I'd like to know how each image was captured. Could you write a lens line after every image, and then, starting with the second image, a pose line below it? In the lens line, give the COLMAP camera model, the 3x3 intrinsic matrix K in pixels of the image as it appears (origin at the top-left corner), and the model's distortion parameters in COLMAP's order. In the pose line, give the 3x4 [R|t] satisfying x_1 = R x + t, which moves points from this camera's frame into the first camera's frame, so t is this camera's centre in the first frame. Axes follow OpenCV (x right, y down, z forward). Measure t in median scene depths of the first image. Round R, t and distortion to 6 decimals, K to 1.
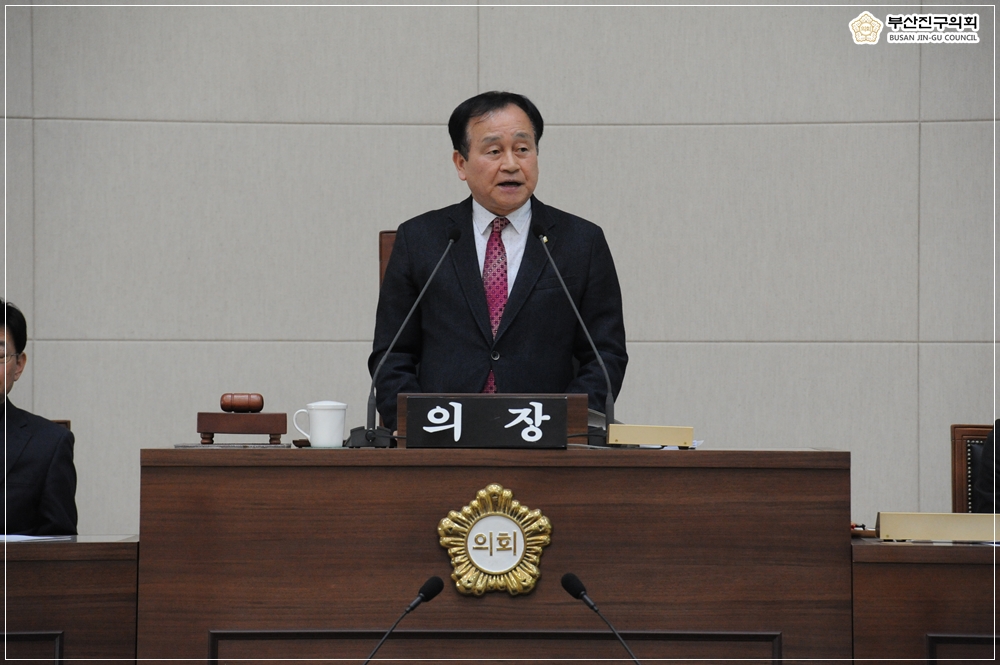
lens RADIAL K [[5353.4, 0, 508.4], [0, 5353.4, 341.8], [0, 0, 1]] dist [2.424828, 0.000000]
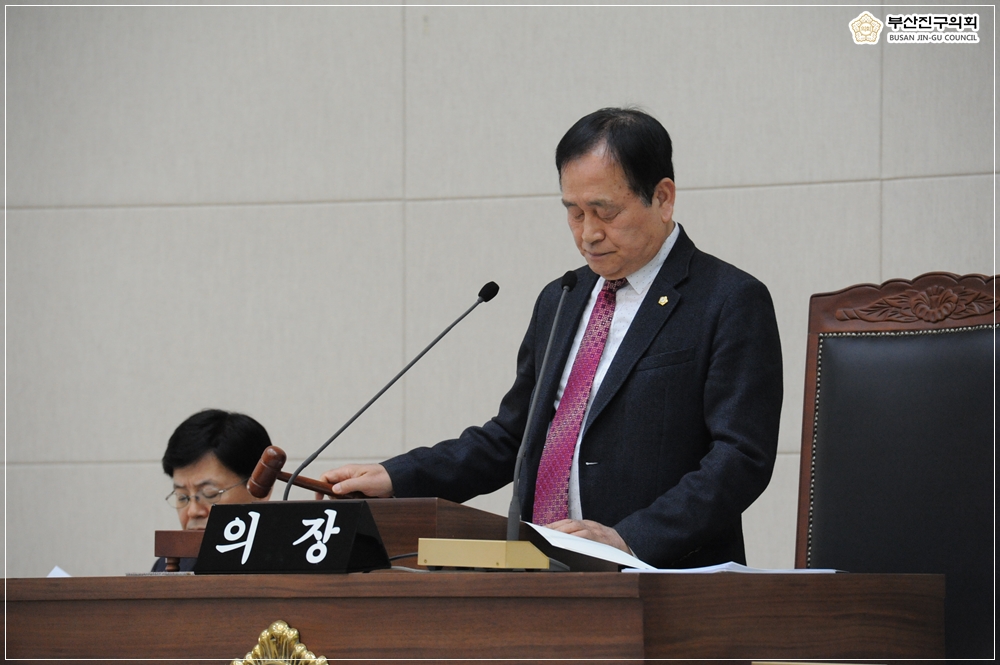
lens RADIAL K [[5353.4, 0, 501.4], [0, 5353.4, 330.3], [0, 0, 1]] dist [2.424828, 0.000000]
pose [[0.745389, -0.035232, -0.665698, 0.516544], [0.011793, 0.999143, -0.039676, 0.016234], [0.666525, 0.021724, 0.745166, 0.460743]]
